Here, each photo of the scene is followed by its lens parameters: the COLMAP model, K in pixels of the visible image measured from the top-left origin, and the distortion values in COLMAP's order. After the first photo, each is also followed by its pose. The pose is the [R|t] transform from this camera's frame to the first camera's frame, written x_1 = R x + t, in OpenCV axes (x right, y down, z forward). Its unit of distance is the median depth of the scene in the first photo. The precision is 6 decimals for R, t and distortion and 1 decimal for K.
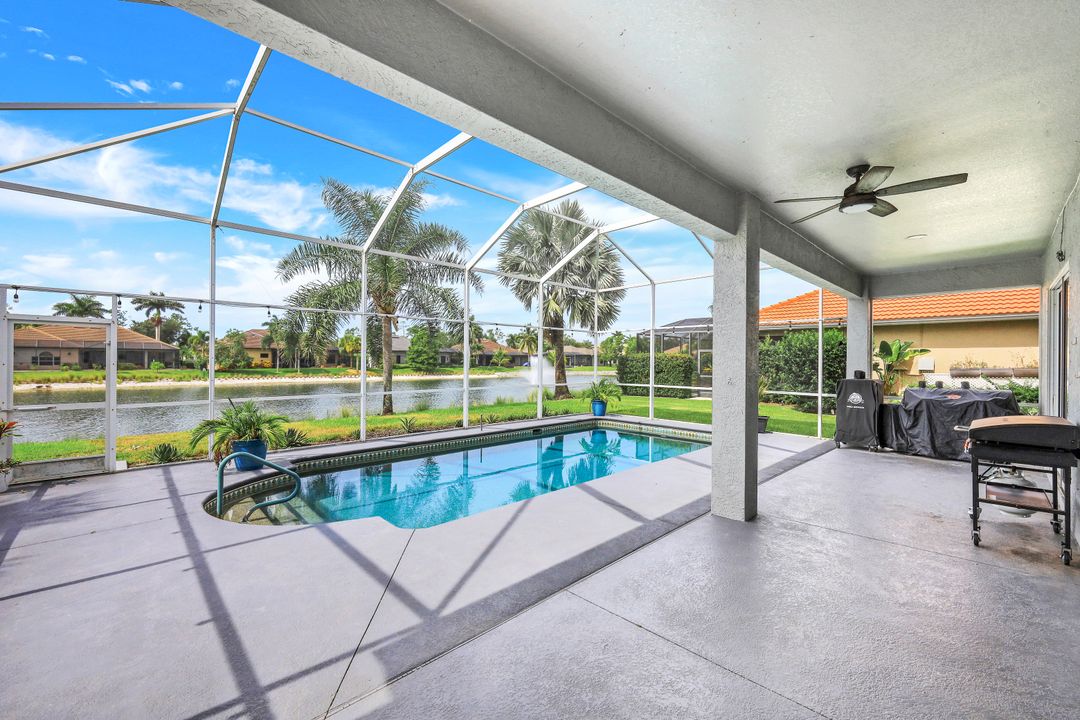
lens RADIAL K [[437.5, 0, 541.9], [0, 437.5, 360.3], [0, 0, 1]] dist [-0.004277, 0.000183]
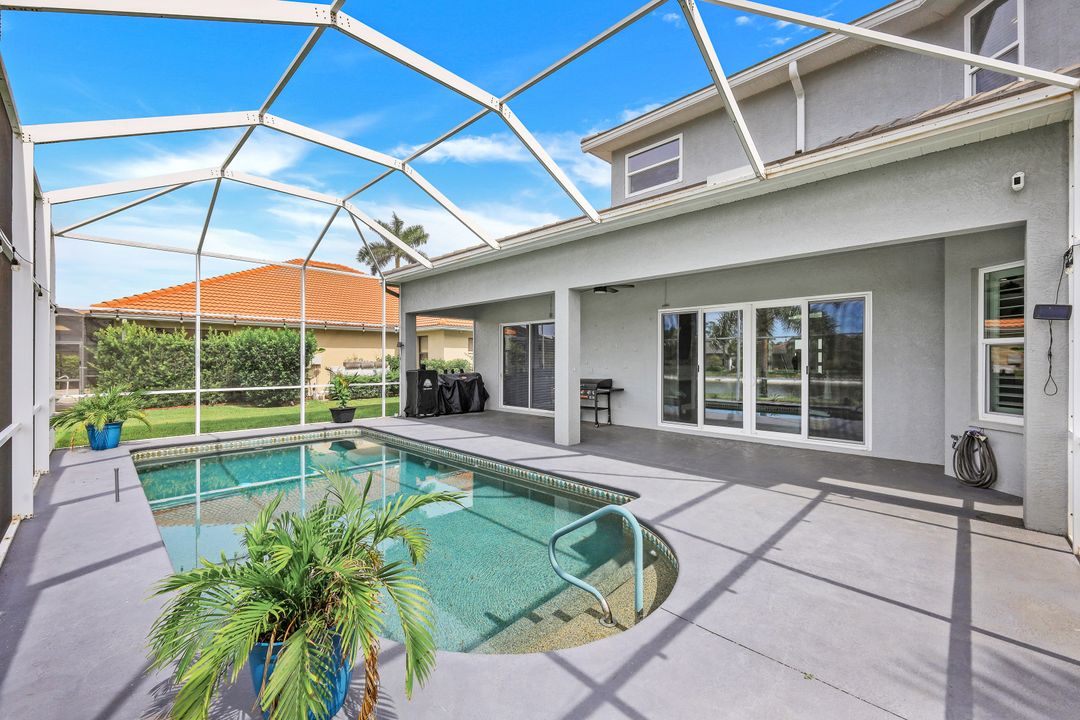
lens RADIAL K [[438.9, 0, 538.7], [0, 438.9, 362.2], [0, 0, 1]] dist [-0.003478, -0.000119]
pose [[-0.023461, -0.011386, 0.999660, -0.377099], [-0.000723, 0.999935, 0.011372, 0.000655], [-0.999724, -0.000455, -0.023468, 0.326959]]
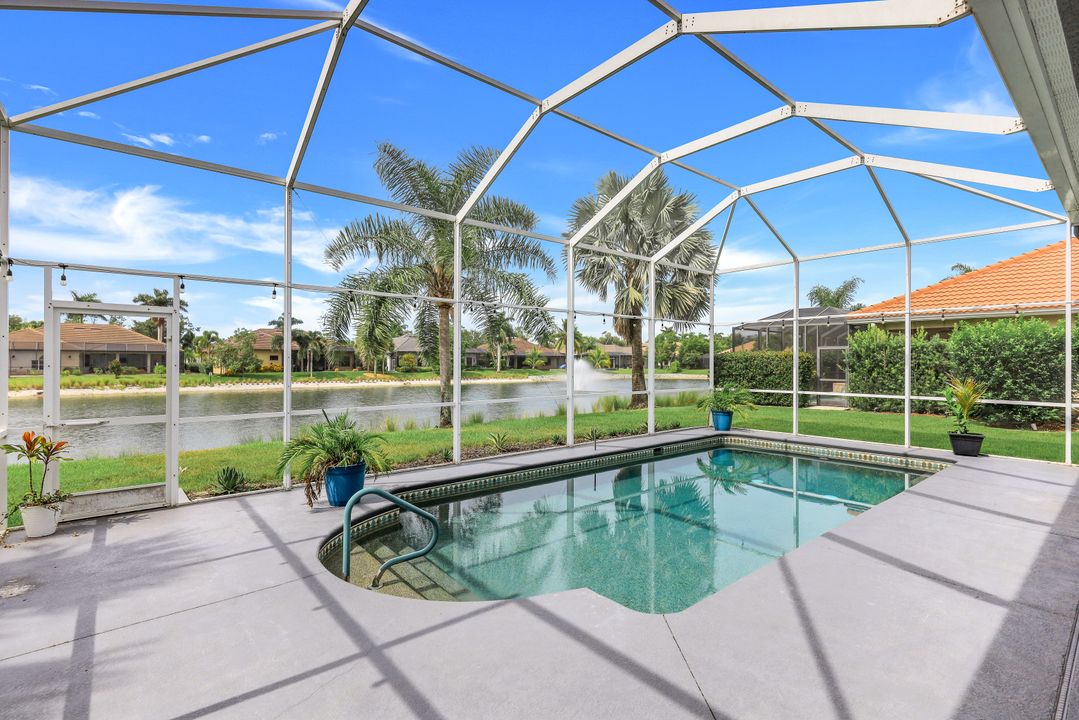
lens RADIAL K [[502.6, 0, 539.5], [0, 502.6, 360.0], [0, 0, 1]] dist [0.001249, -0.000175]
pose [[0.997512, -0.004798, -0.070333, -0.103591], [0.004505, 0.999981, -0.004324, 0.002124], [0.070352, 0.003996, 0.997514, 0.057903]]
